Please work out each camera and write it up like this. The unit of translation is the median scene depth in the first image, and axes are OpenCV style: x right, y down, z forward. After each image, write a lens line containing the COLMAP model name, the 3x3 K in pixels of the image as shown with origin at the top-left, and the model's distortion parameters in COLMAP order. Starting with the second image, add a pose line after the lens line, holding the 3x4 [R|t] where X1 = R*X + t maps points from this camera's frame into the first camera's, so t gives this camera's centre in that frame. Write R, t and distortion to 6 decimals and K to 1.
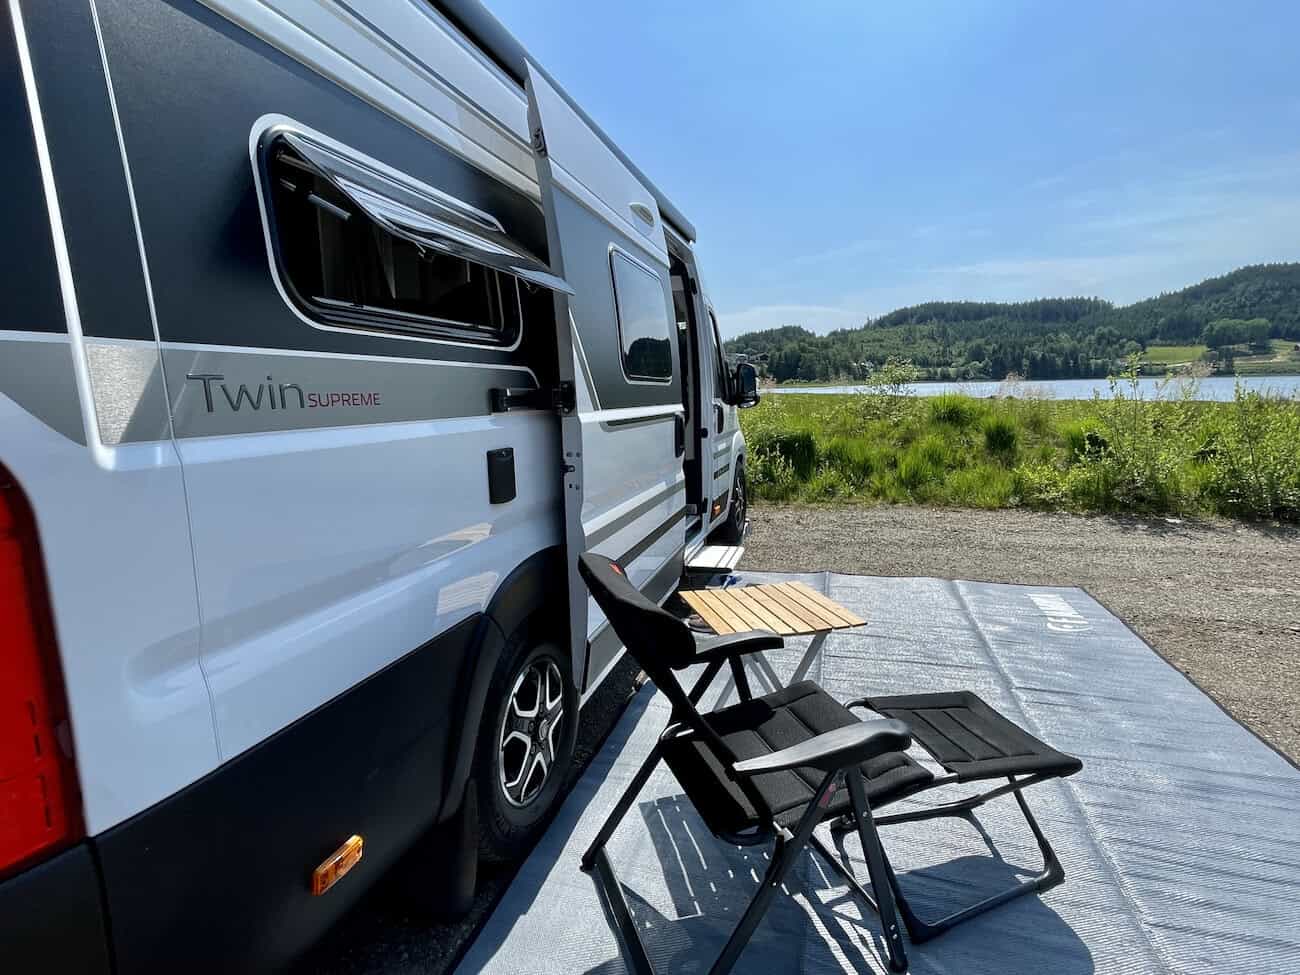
lens RADIAL K [[645.6, 0, 650.0], [0, 645.6, 487.5], [0, 0, 1]] dist [-0.003810, -0.001813]
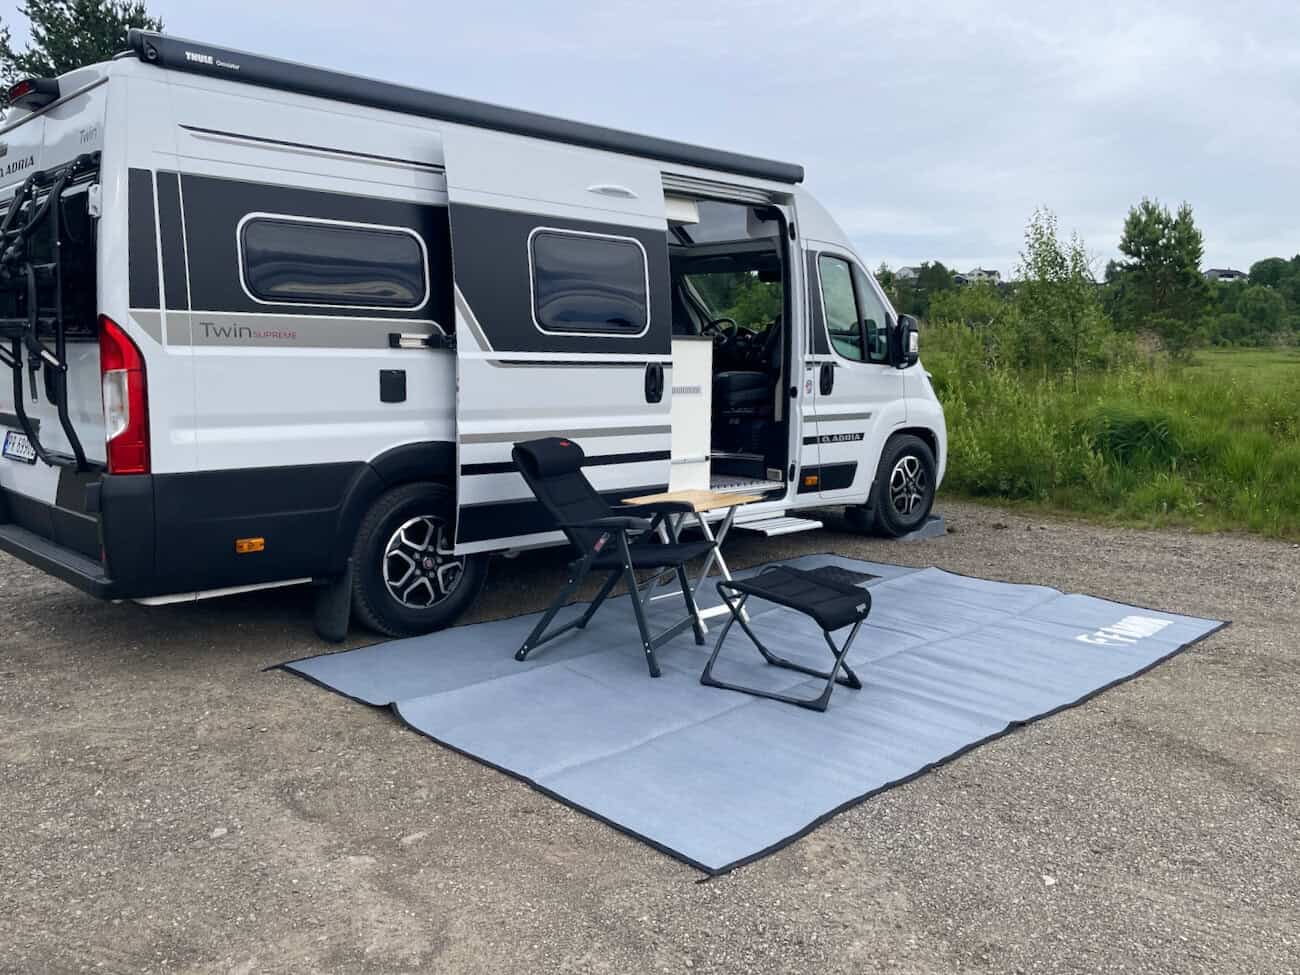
lens RADIAL K [[996.7, 0, 650.0], [0, 996.7, 487.5], [0, 0, 1]] dist [0.102580, -0.131899]
pose [[0.914011, 0.108348, -0.390952, 0.585233], [-0.107038, 0.993935, 0.025214, 0.043573], [0.391313, 0.018801, 0.920065, -0.460950]]
